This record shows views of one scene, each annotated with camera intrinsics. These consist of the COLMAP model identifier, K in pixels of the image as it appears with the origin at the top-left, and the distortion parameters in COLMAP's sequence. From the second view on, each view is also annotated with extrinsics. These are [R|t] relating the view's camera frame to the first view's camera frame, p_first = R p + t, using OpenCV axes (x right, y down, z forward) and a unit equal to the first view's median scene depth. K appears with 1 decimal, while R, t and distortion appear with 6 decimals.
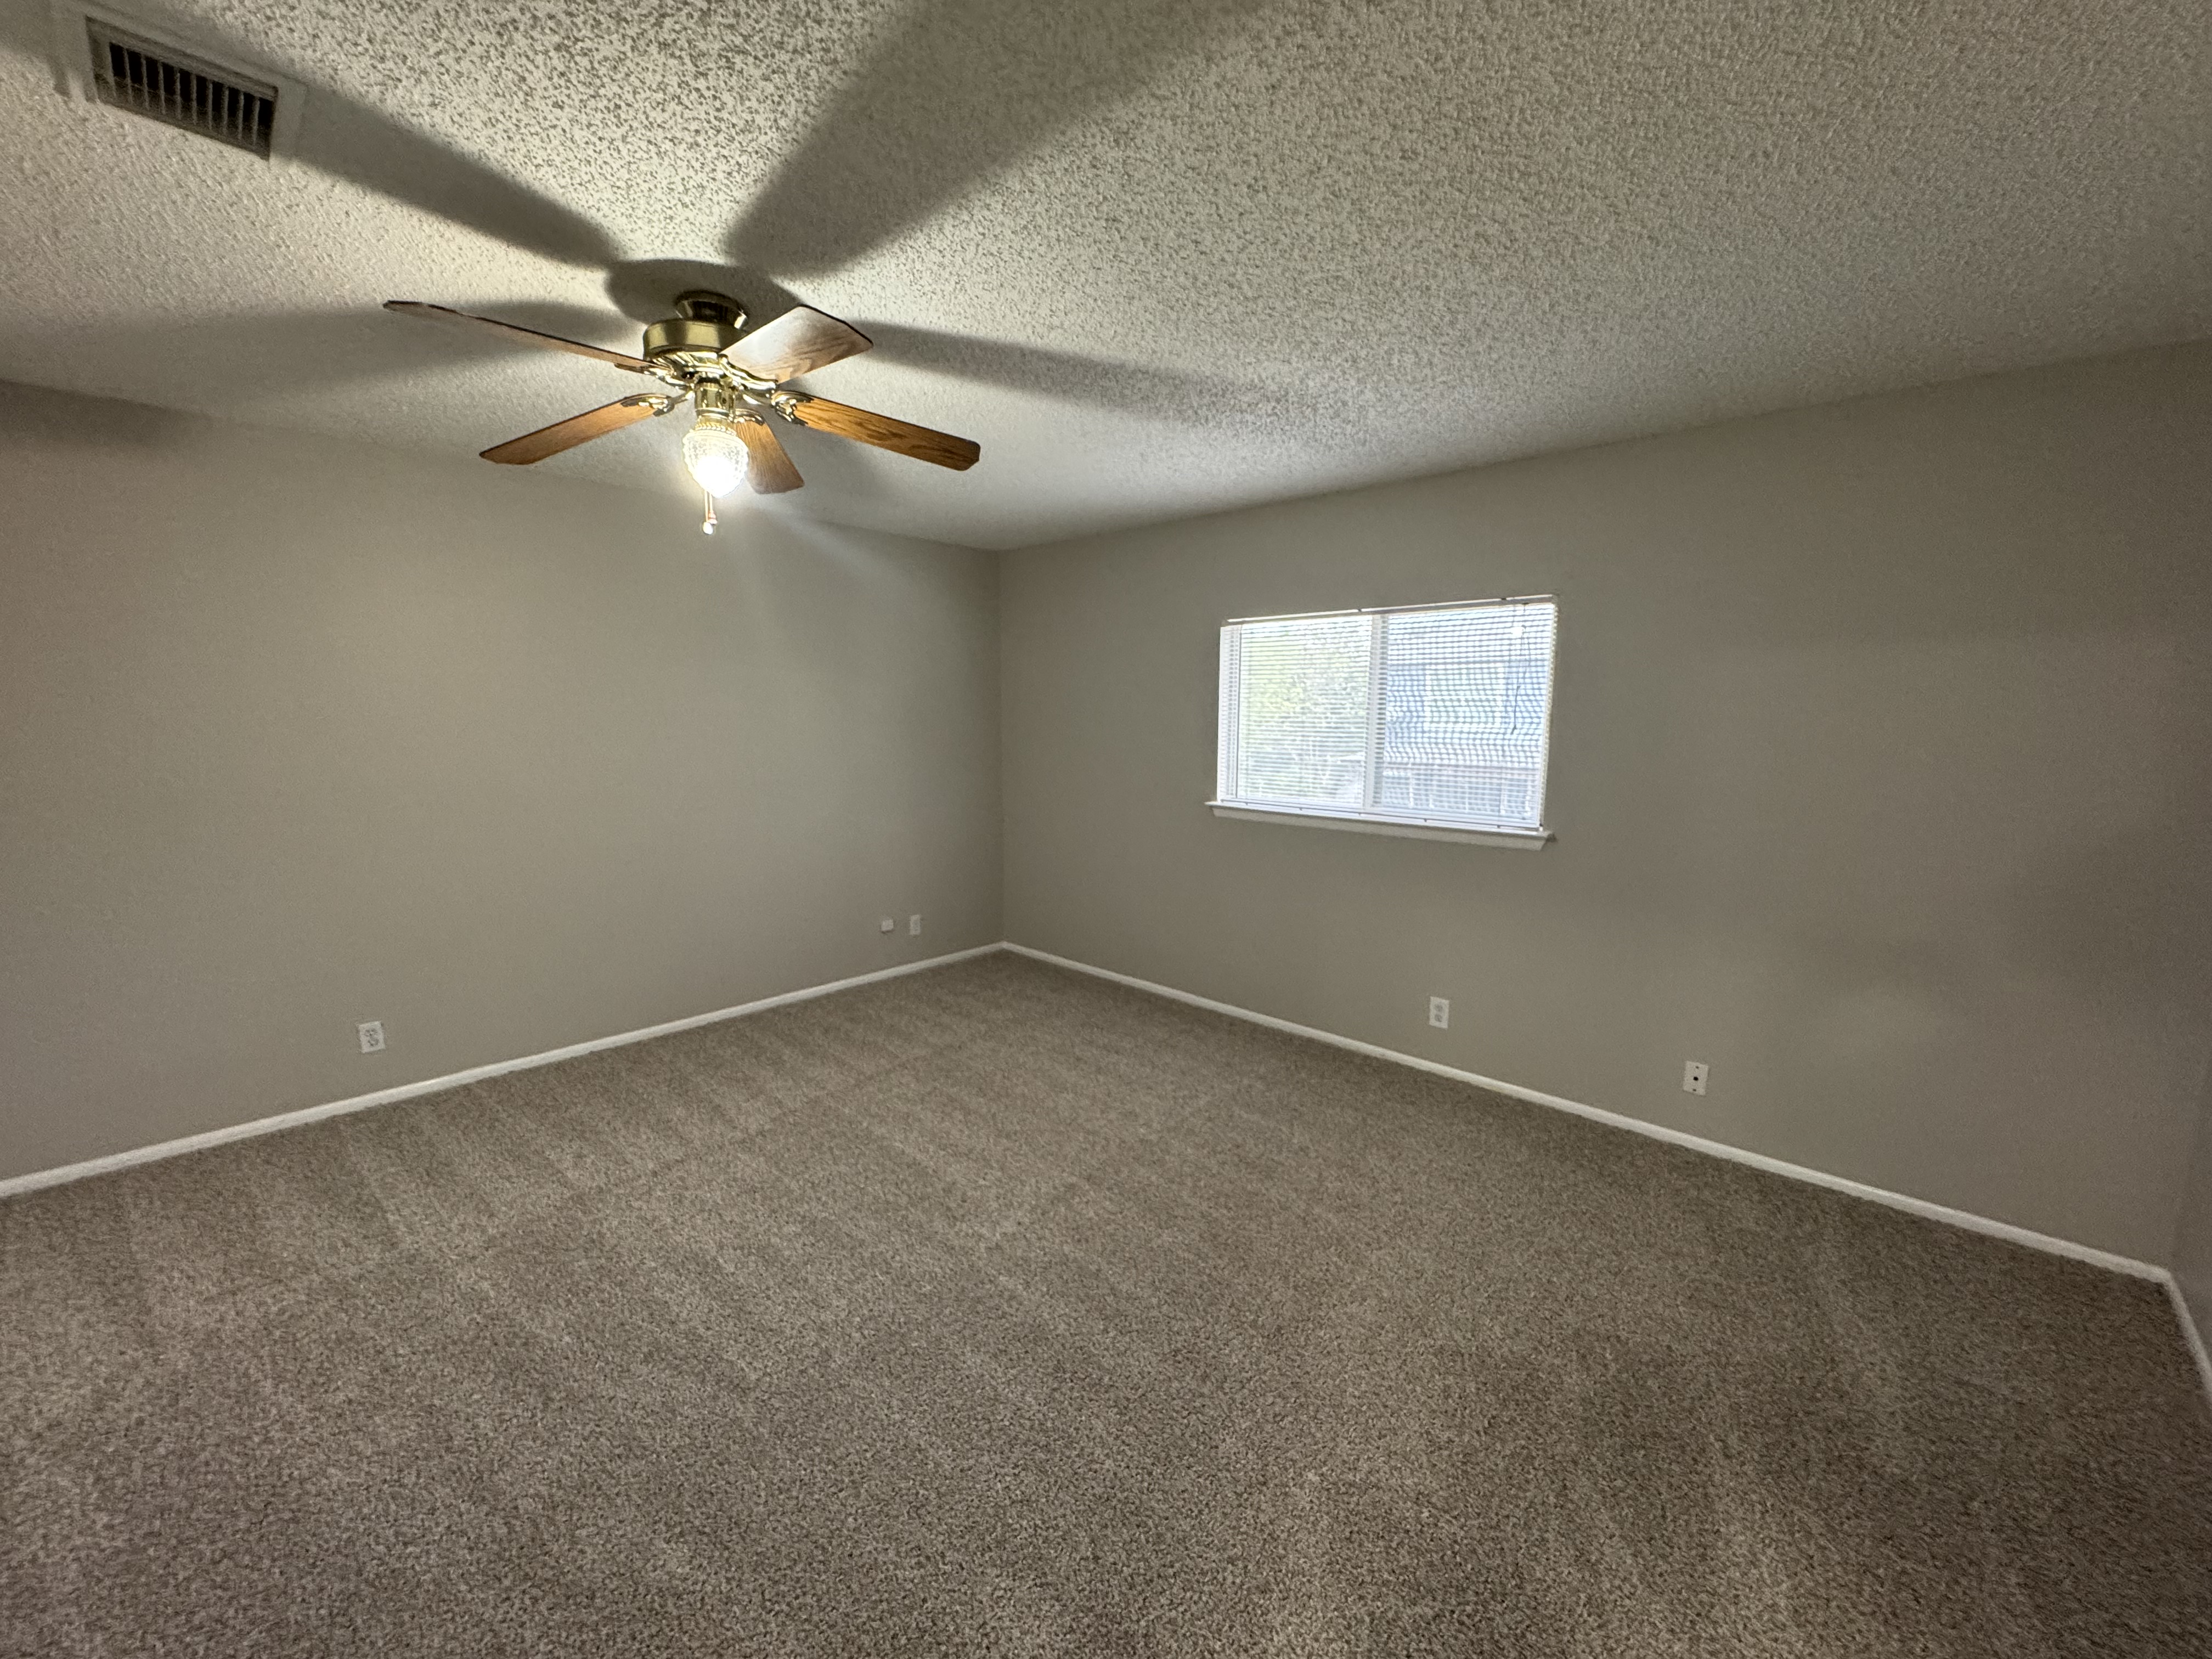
lens RADIAL K [[879.4, 0, 1095.5], [0, 879.4, 846.6], [0, 0, 1]] dist [-0.002382, 0.000617]
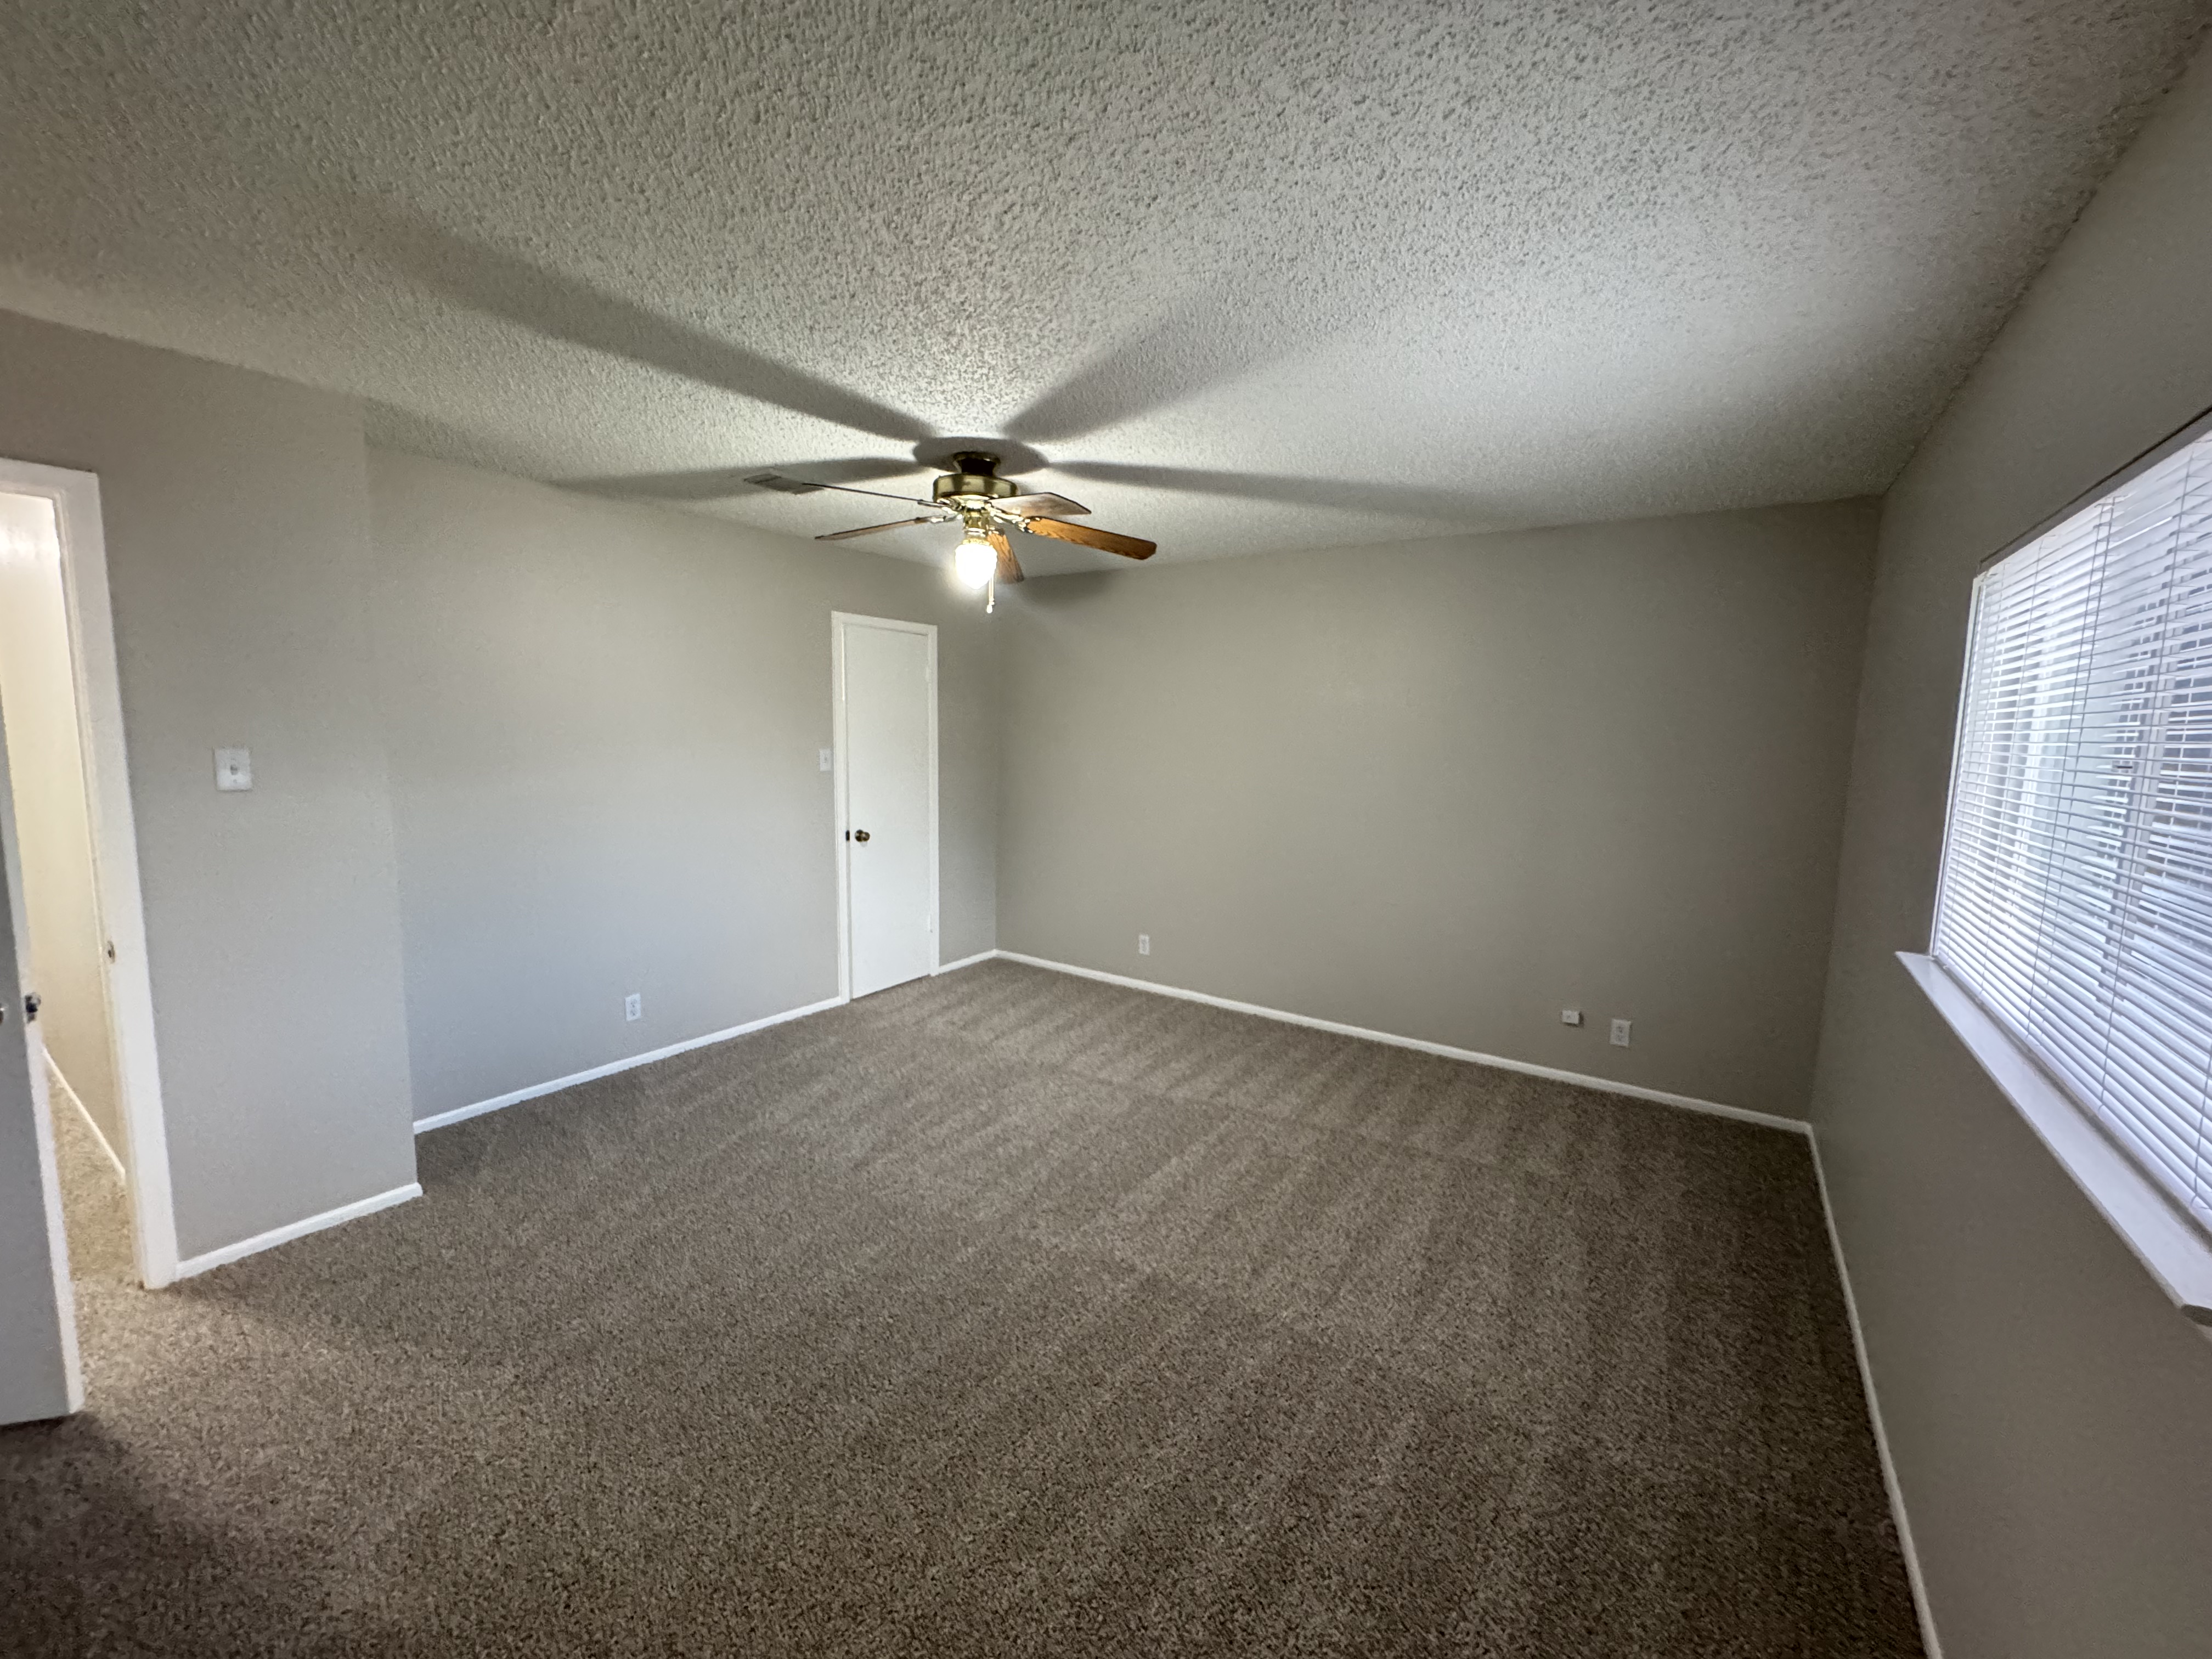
lens RADIAL K [[879.4, 0, 1102.2], [0, 879.4, 833.1], [0, 0, 1]] dist [-0.002382, 0.000617]
pose [[0.160682, 0.119313, -0.979768, 0.652424], [-0.172031, 0.980858, 0.091233, -0.104006], [0.971898, 0.153891, 0.178132, 0.613694]]
